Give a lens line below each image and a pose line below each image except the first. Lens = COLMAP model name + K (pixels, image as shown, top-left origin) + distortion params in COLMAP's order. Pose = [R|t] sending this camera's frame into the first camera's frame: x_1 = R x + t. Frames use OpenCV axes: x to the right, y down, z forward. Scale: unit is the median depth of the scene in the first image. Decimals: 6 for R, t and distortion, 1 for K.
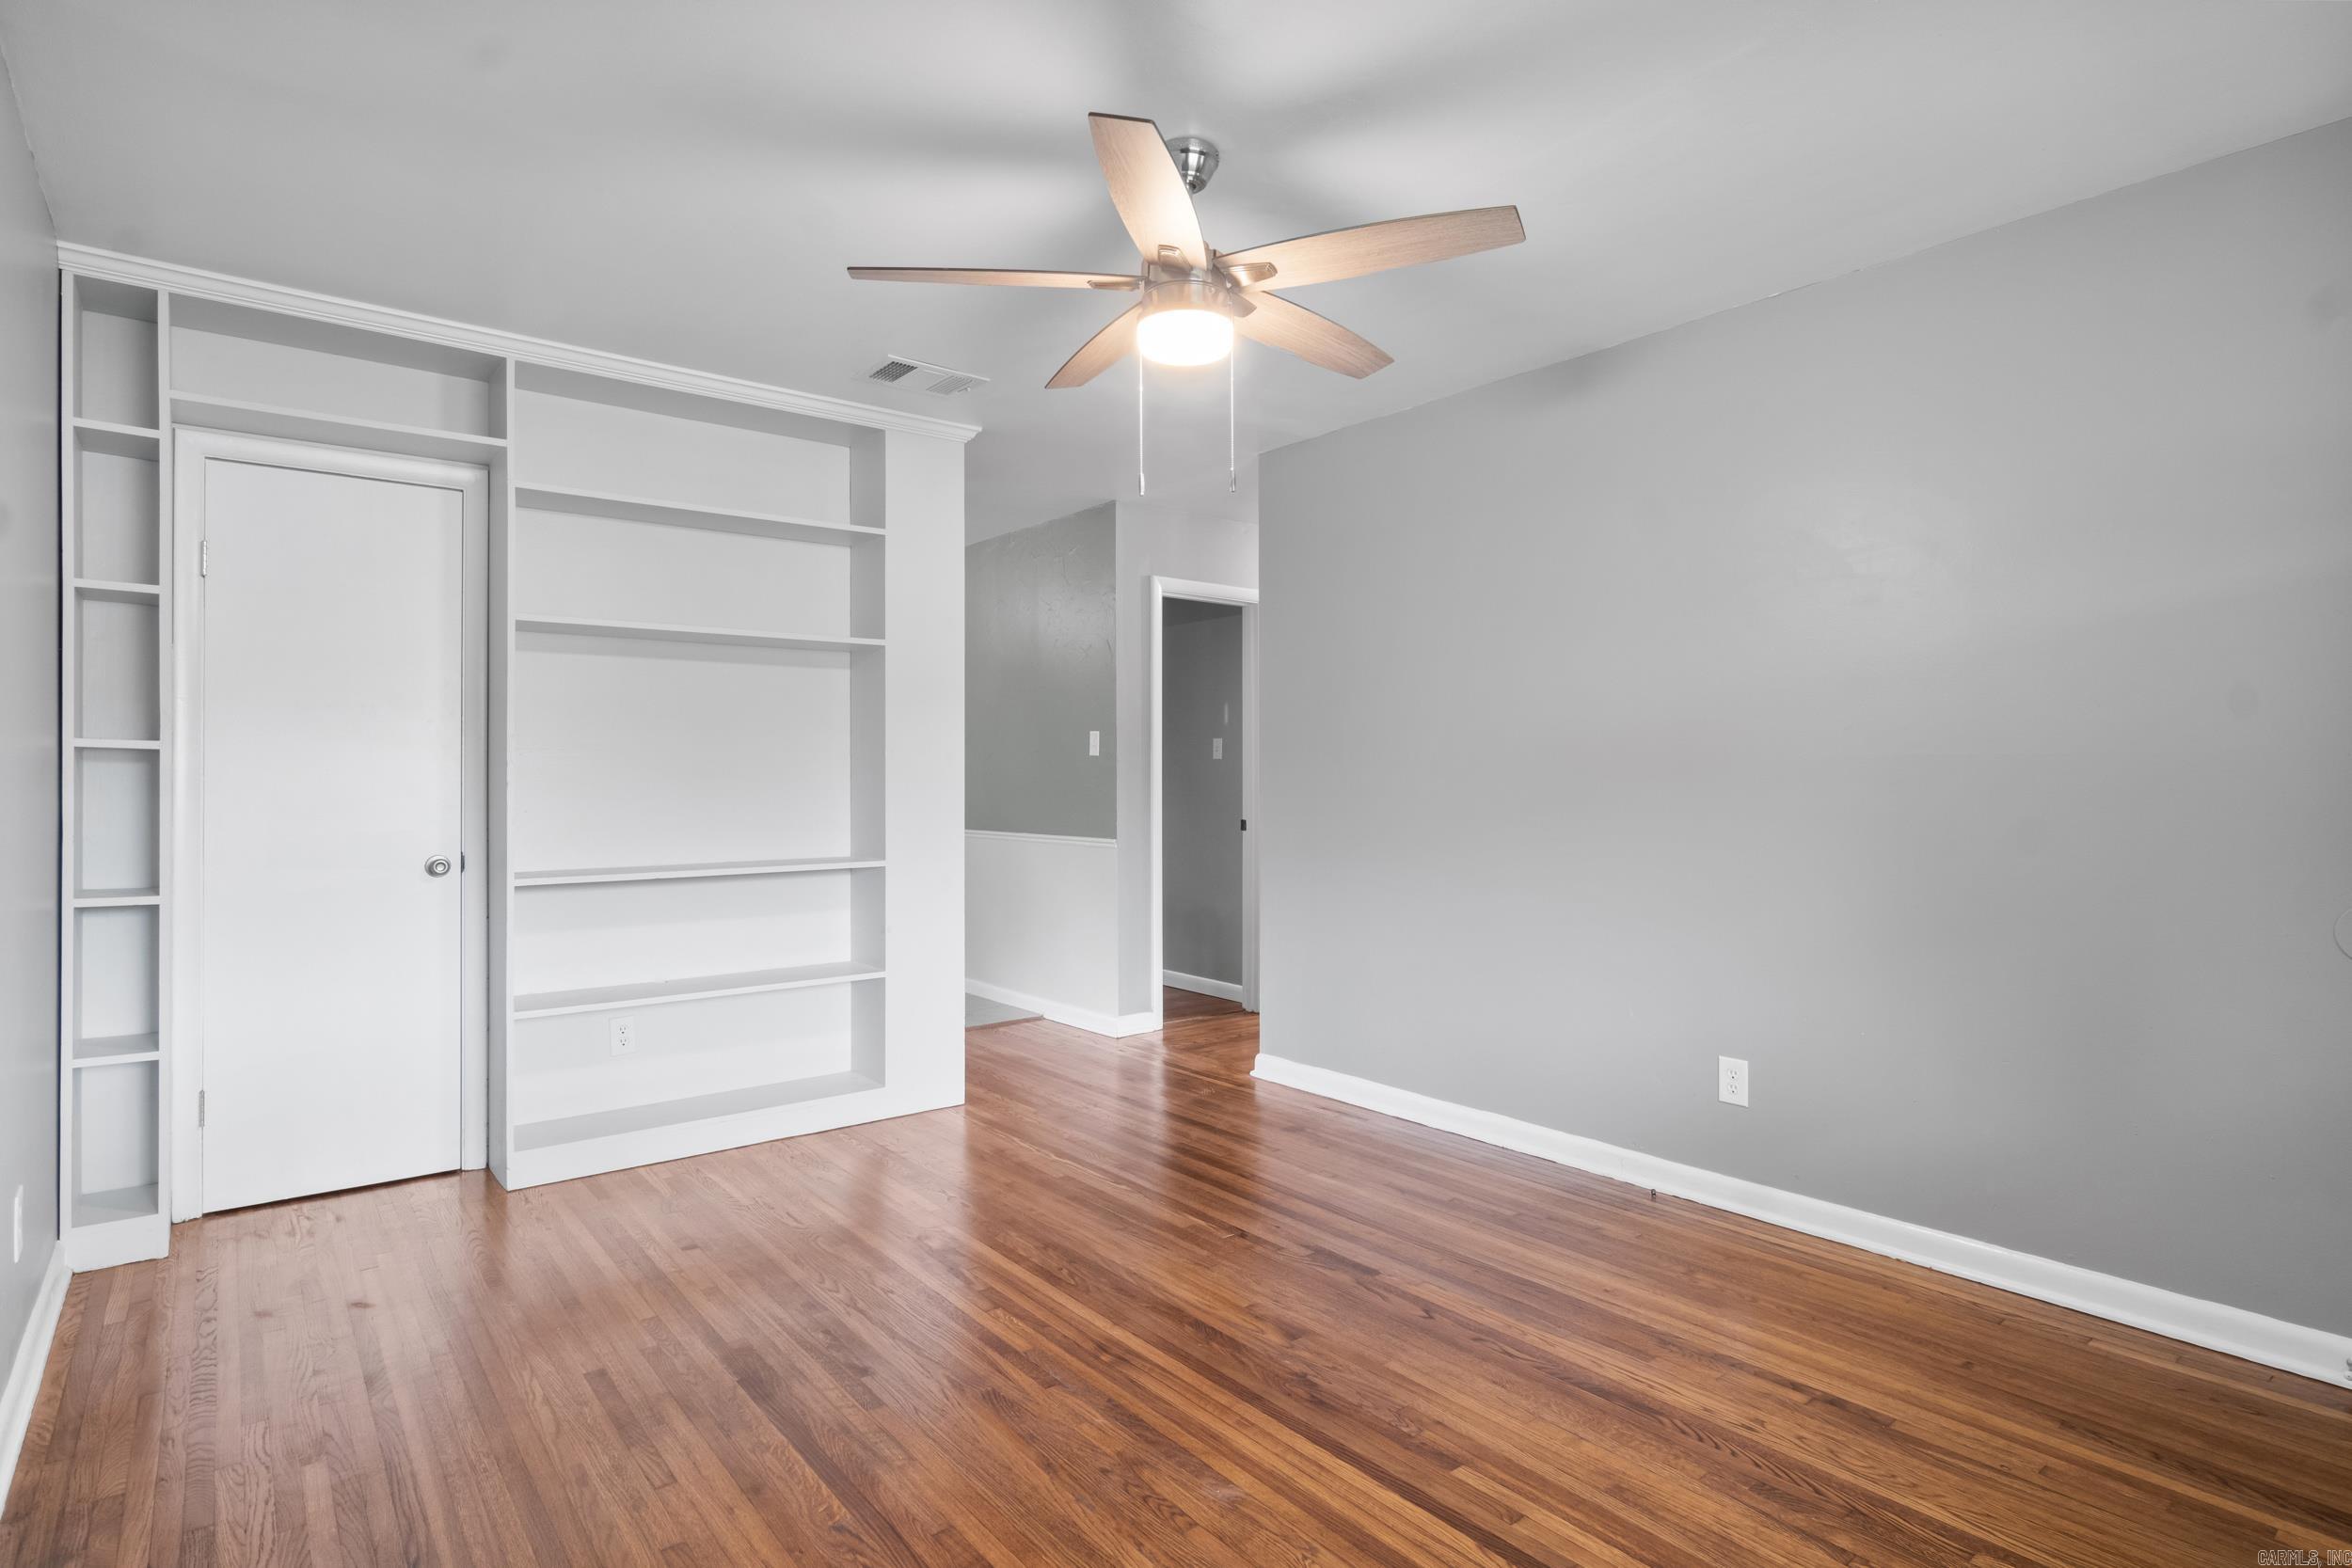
lens RADIAL K [[1200.6, 0, 1152.4], [0, 1200.6, 781.7], [0, 0, 1]] dist [-0.004211, 0.002557]
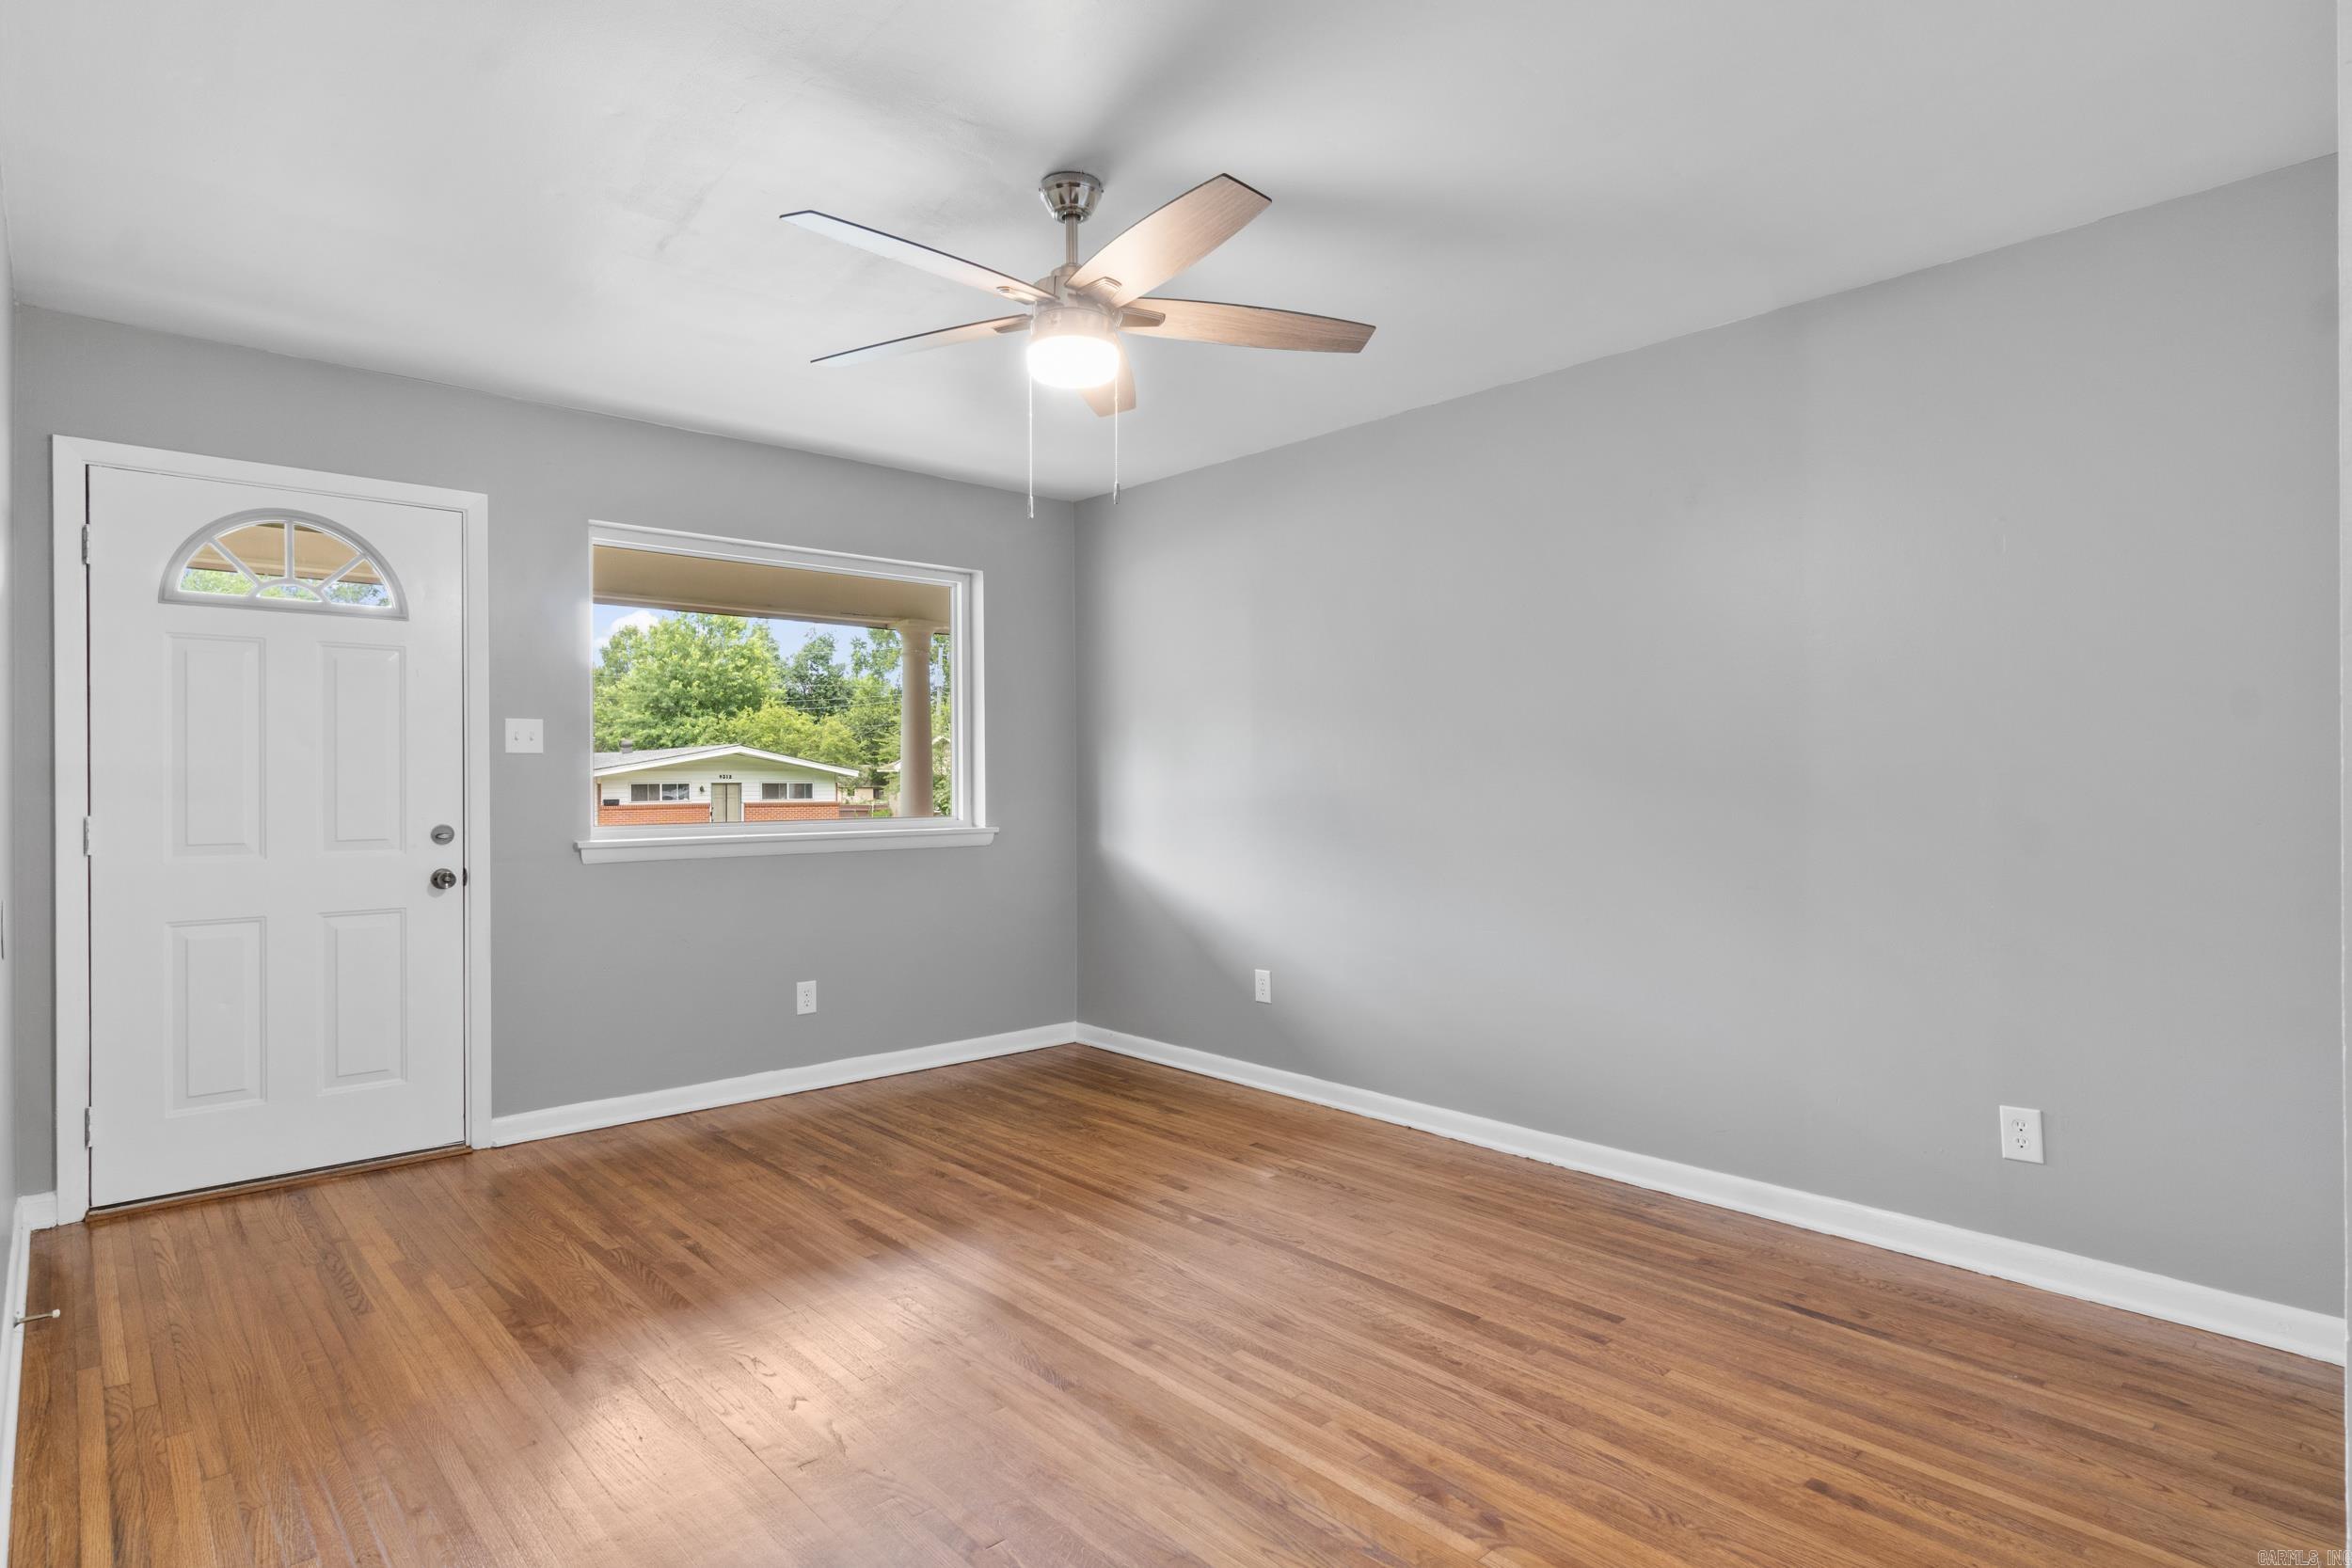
lens RADIAL K [[1200.6, 0, 1157.0], [0, 1200.6, 785.8], [0, 0, 1]] dist [-0.004211, 0.002557]
pose [[-0.997554, 0.004127, -0.069778, 0.030799], [0.003615, 0.999966, 0.007462, -0.005247], [0.069806, 0.007191, -0.997535, 2.067940]]
